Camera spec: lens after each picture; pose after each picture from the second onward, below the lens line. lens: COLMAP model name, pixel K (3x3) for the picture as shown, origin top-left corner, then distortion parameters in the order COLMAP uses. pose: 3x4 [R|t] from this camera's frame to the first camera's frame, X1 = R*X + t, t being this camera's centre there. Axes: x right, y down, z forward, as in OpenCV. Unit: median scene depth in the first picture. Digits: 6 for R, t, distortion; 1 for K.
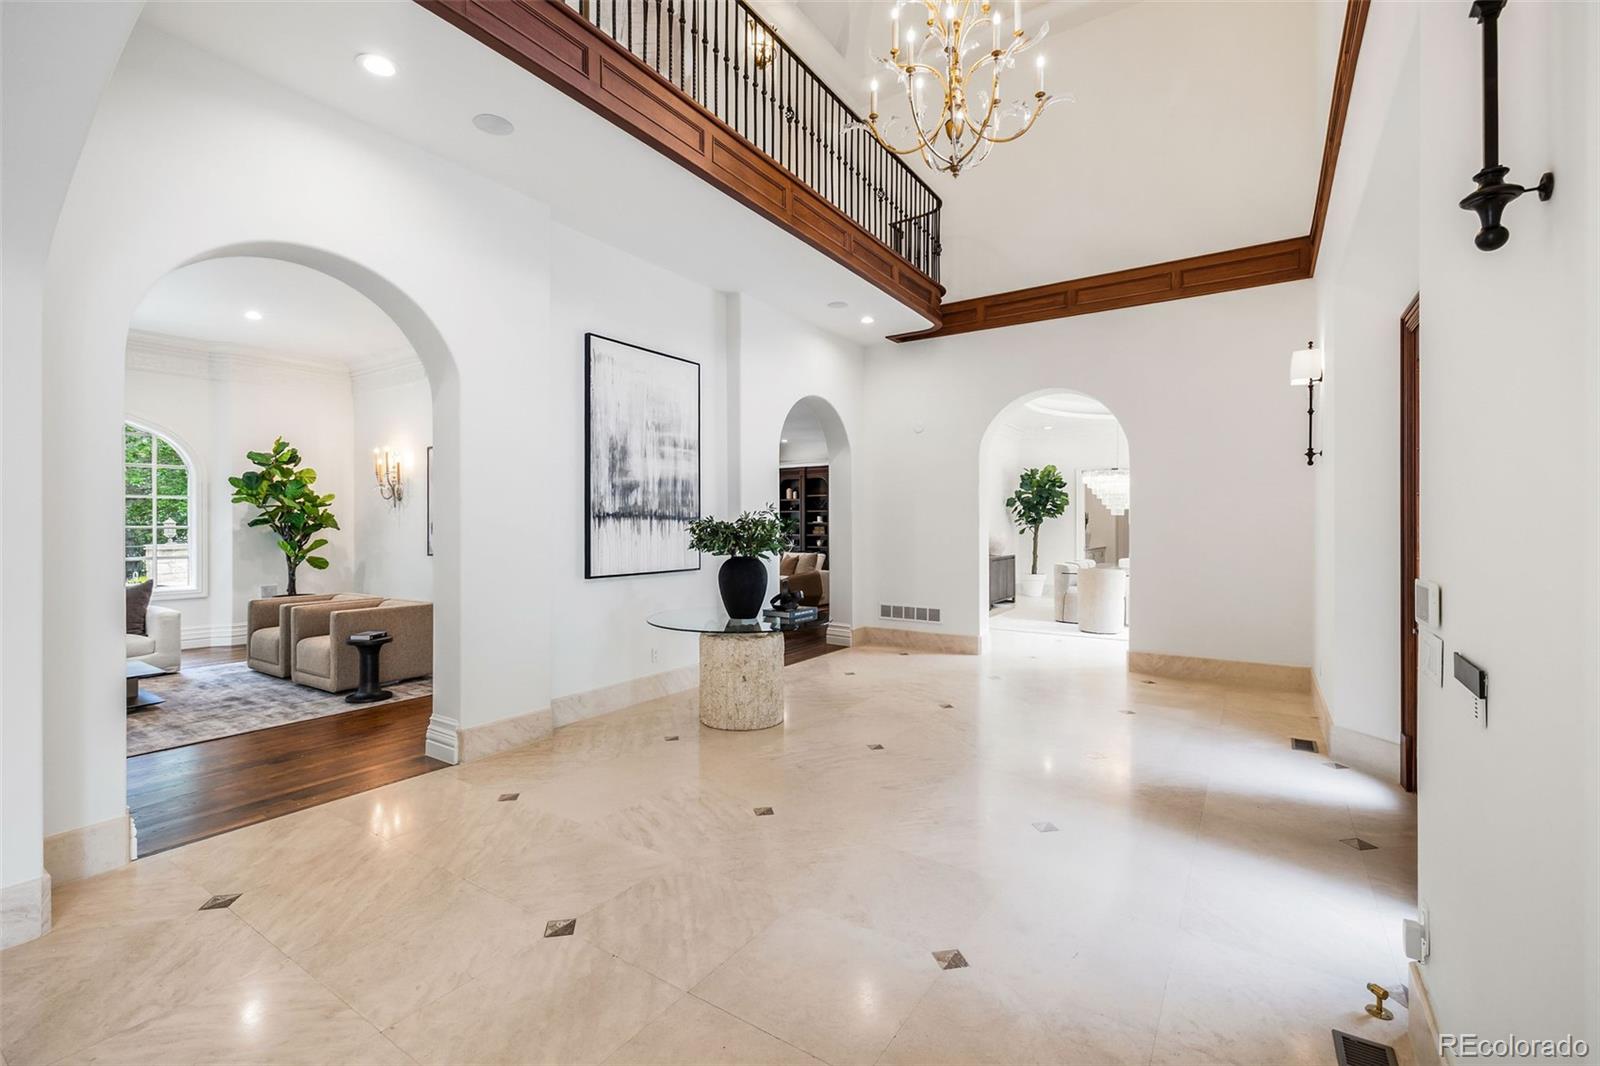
lens RADIAL K [[695.6, 0, 794.8], [0, 695.6, 524.5], [0, 0, 1]] dist [0.001661, 0.000053]
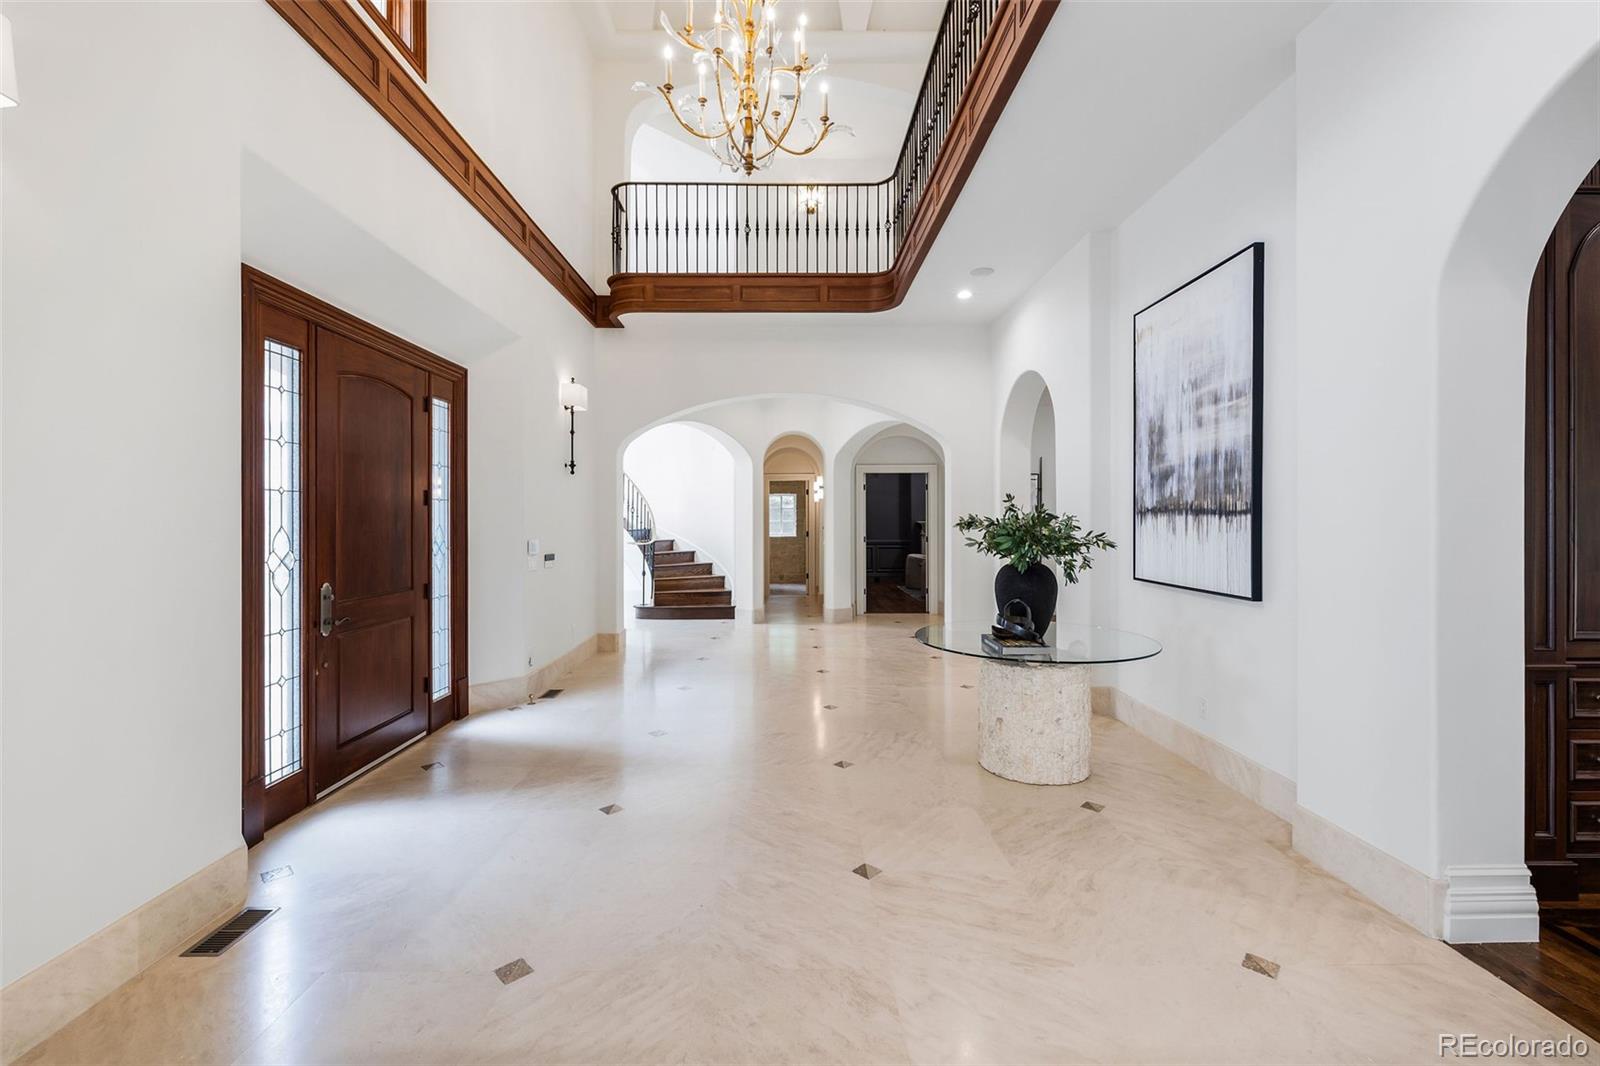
lens RADIAL K [[695.6, 0, 798.2], [0, 695.6, 525.3], [0, 0, 1]] dist [0.001661, 0.000053]
pose [[-0.825481, 0.006075, -0.564397, 0.546655], [0.000588, 0.999951, 0.009903, -0.003768], [0.564429, 0.007843, -0.825444, 1.380724]]
